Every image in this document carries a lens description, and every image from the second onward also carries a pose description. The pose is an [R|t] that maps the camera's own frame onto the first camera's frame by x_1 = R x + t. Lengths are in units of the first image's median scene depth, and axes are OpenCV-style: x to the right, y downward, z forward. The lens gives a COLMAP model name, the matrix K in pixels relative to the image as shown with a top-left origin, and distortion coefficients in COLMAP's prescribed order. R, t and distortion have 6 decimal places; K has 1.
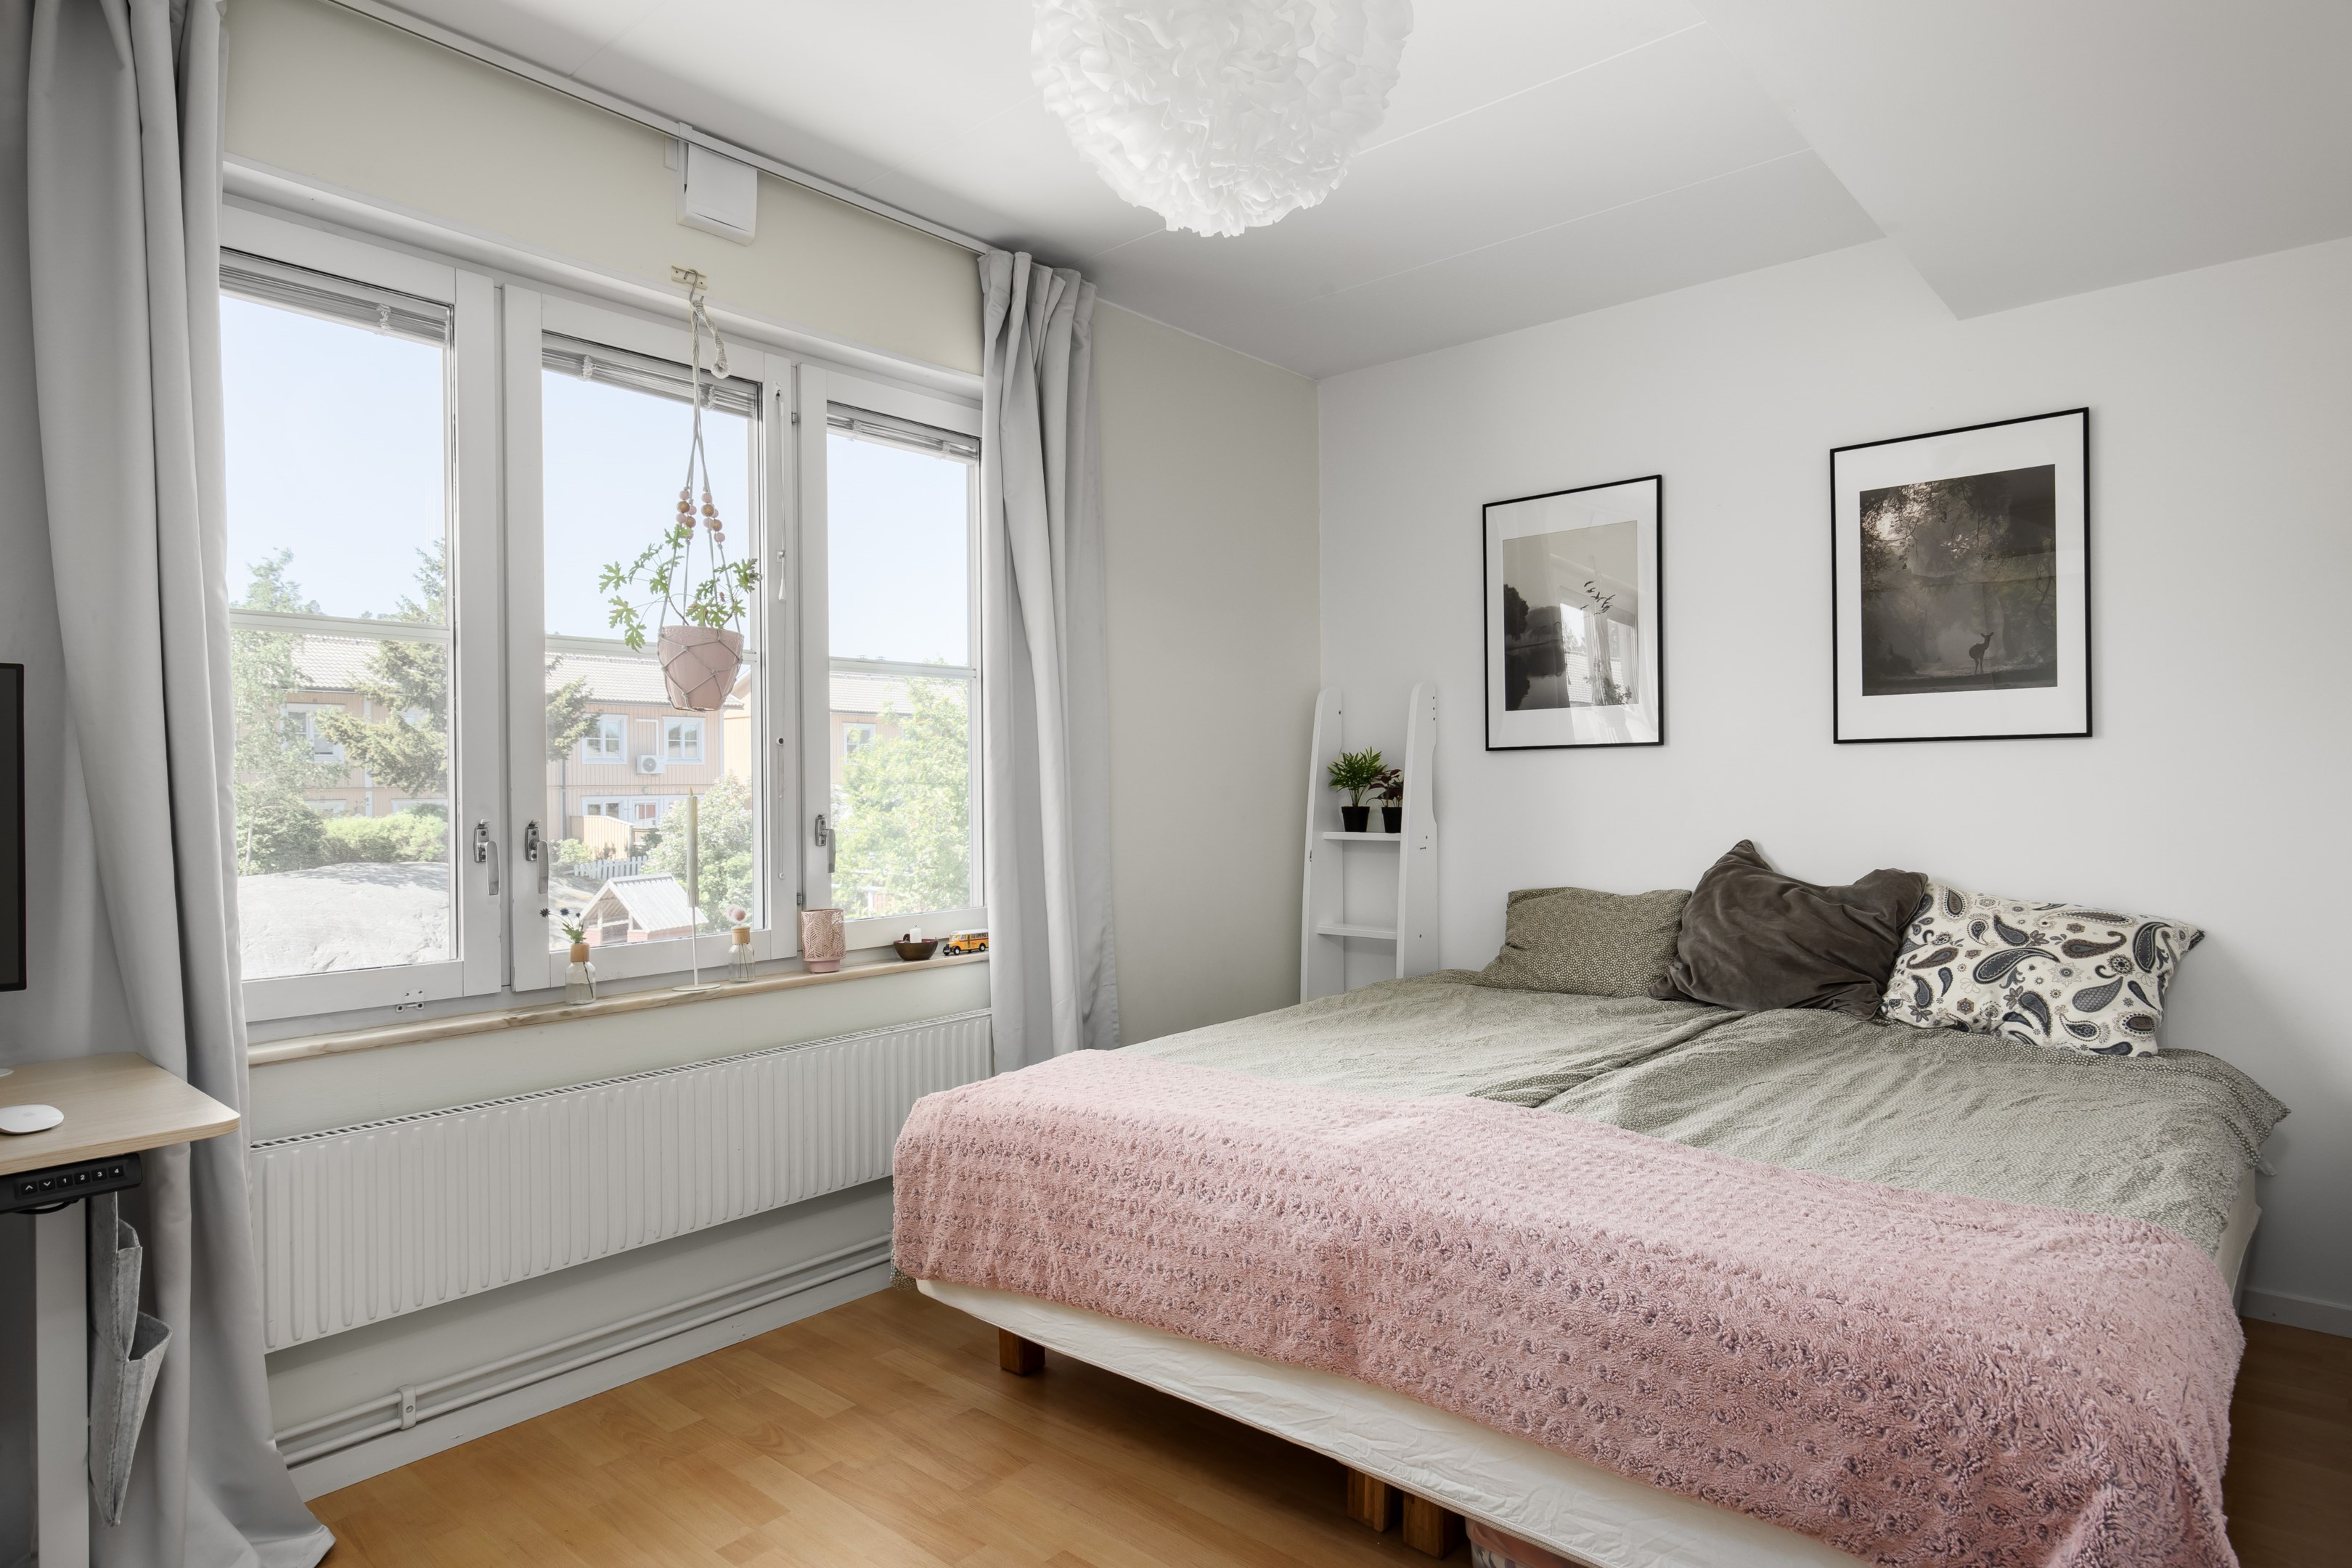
lens RADIAL K [[1295.3, 0, 1176.0], [0, 1295.3, 784.0], [0, 0, 1]] dist [0.000902, 0.000683]
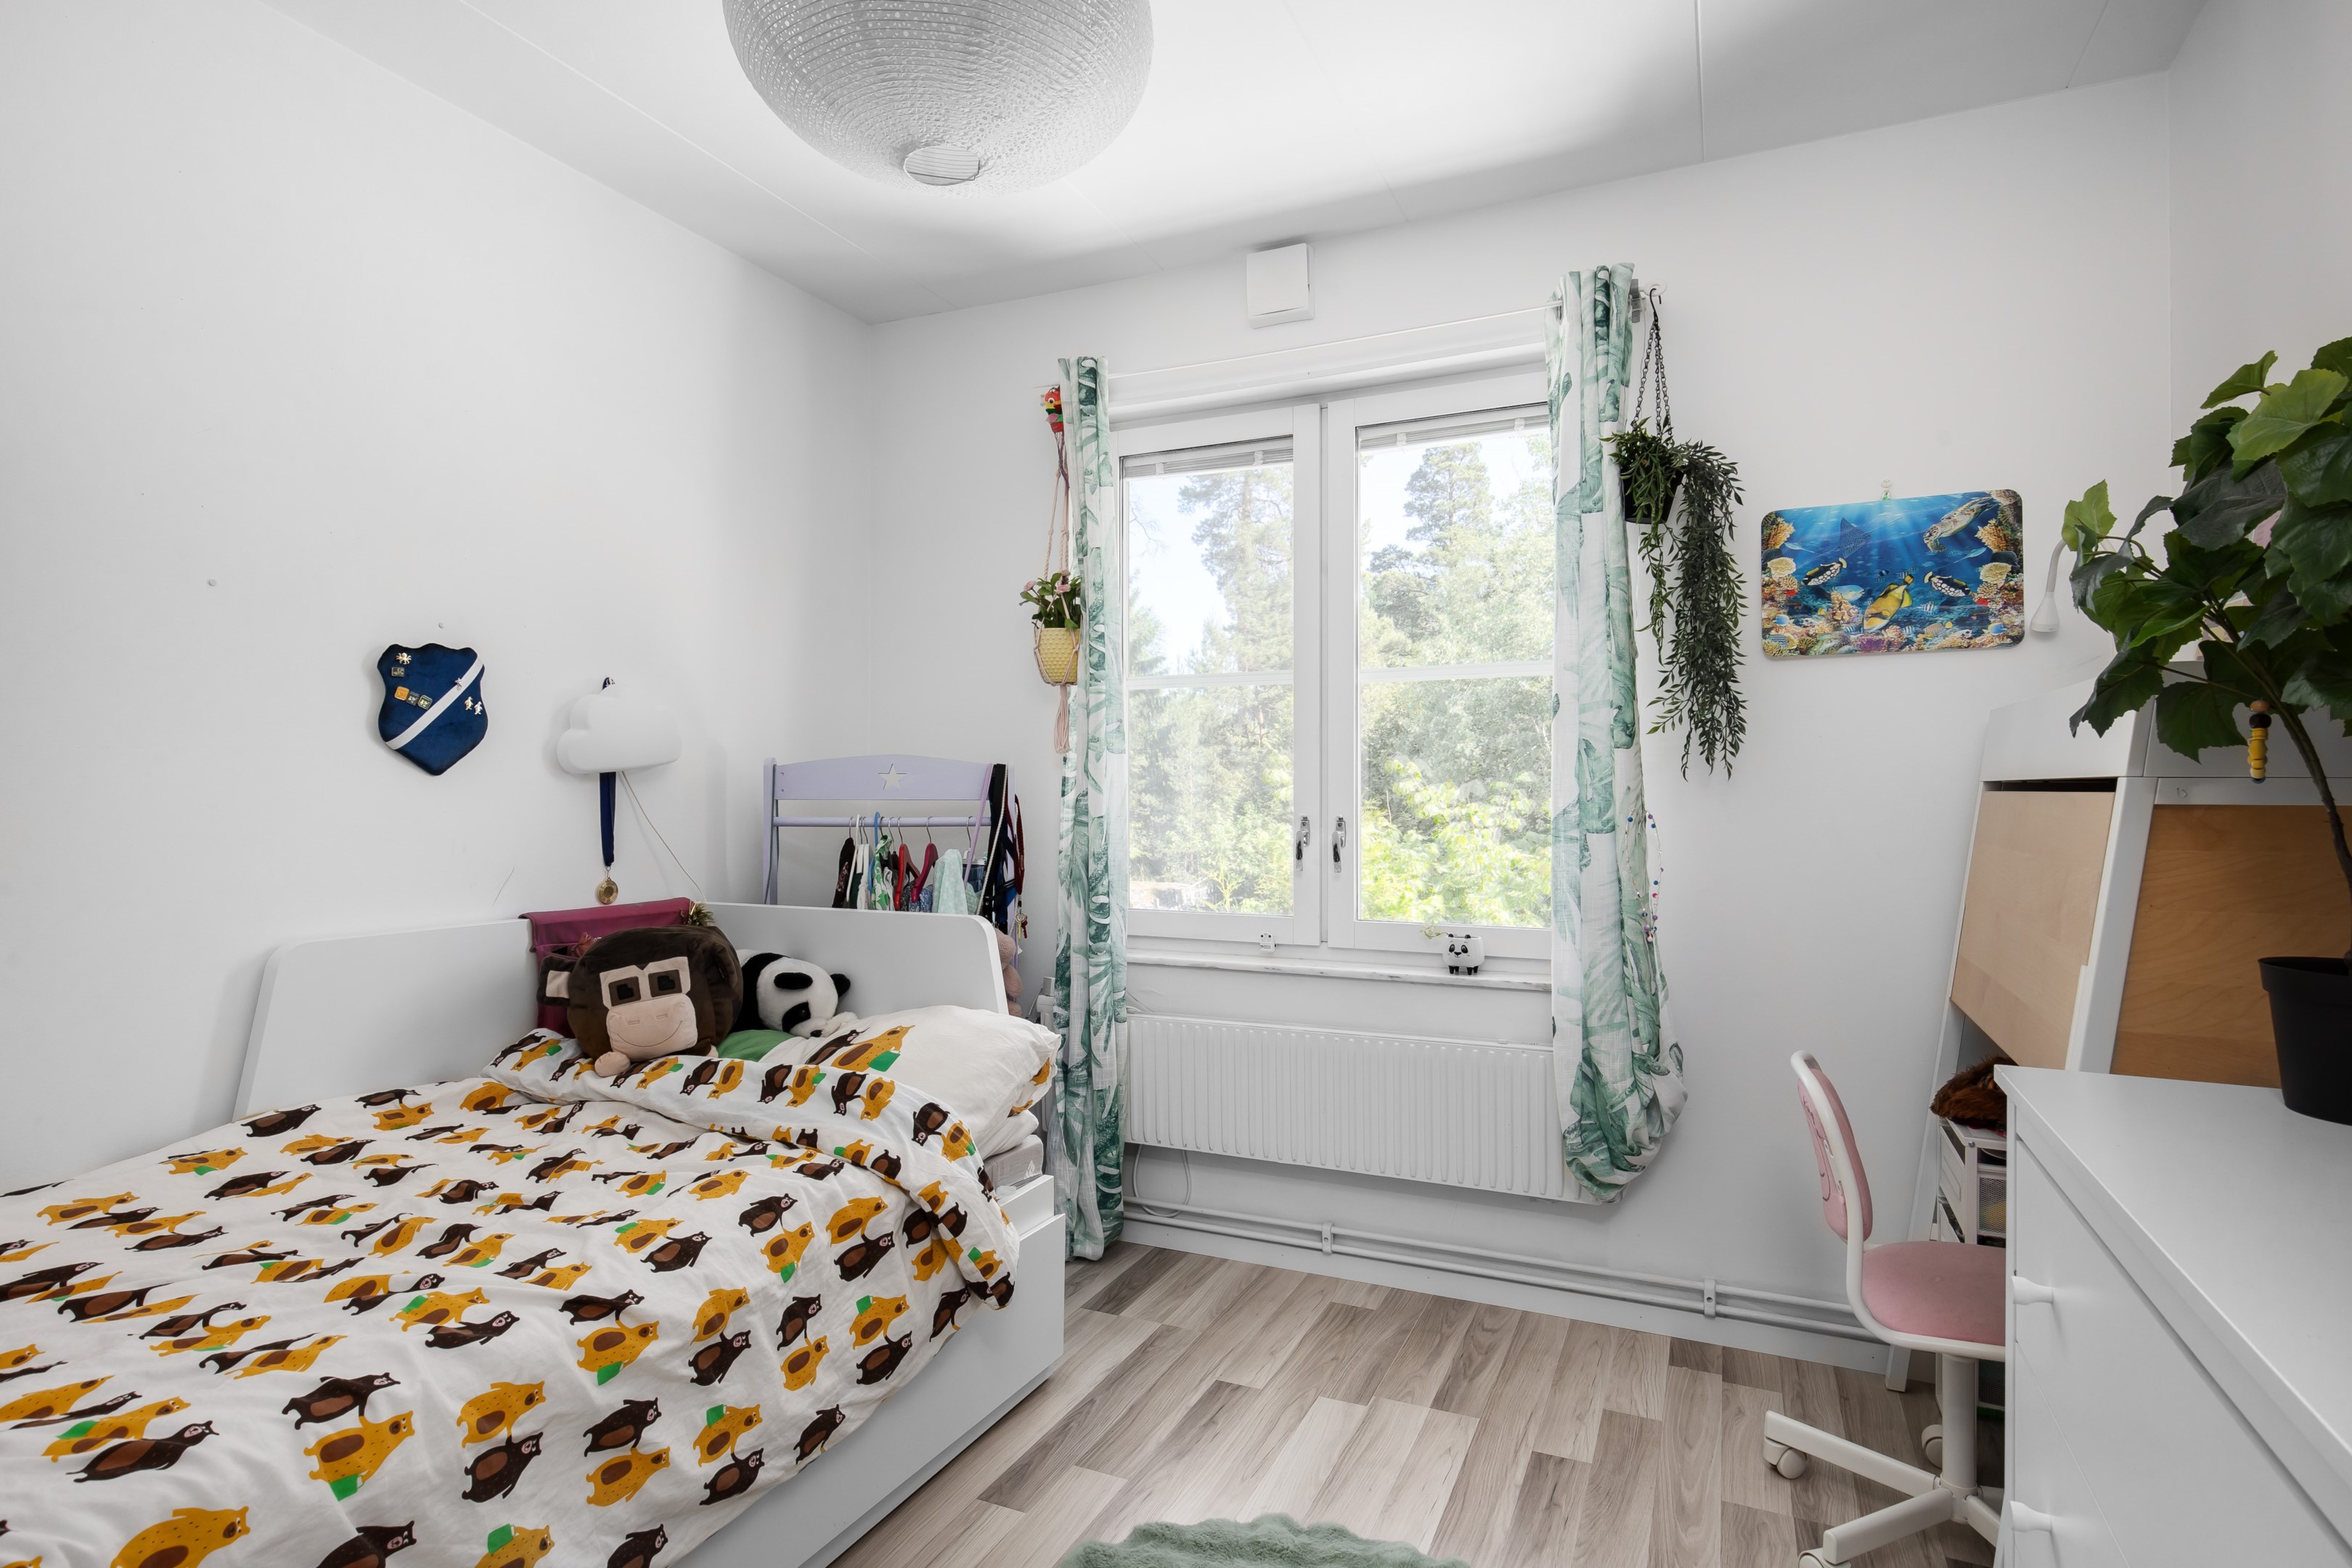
lens RADIAL K [[1044.5, 0, 1135.1], [0, 1044.5, 780.6], [0, 0, 1]] dist [0.000401, 0.000016]
pose [[0.291484, 0.005843, -0.956558, 0.445299], [-0.011773, 0.999928, 0.002520, -0.005960], [0.956503, 0.010527, 0.291532, 0.522605]]
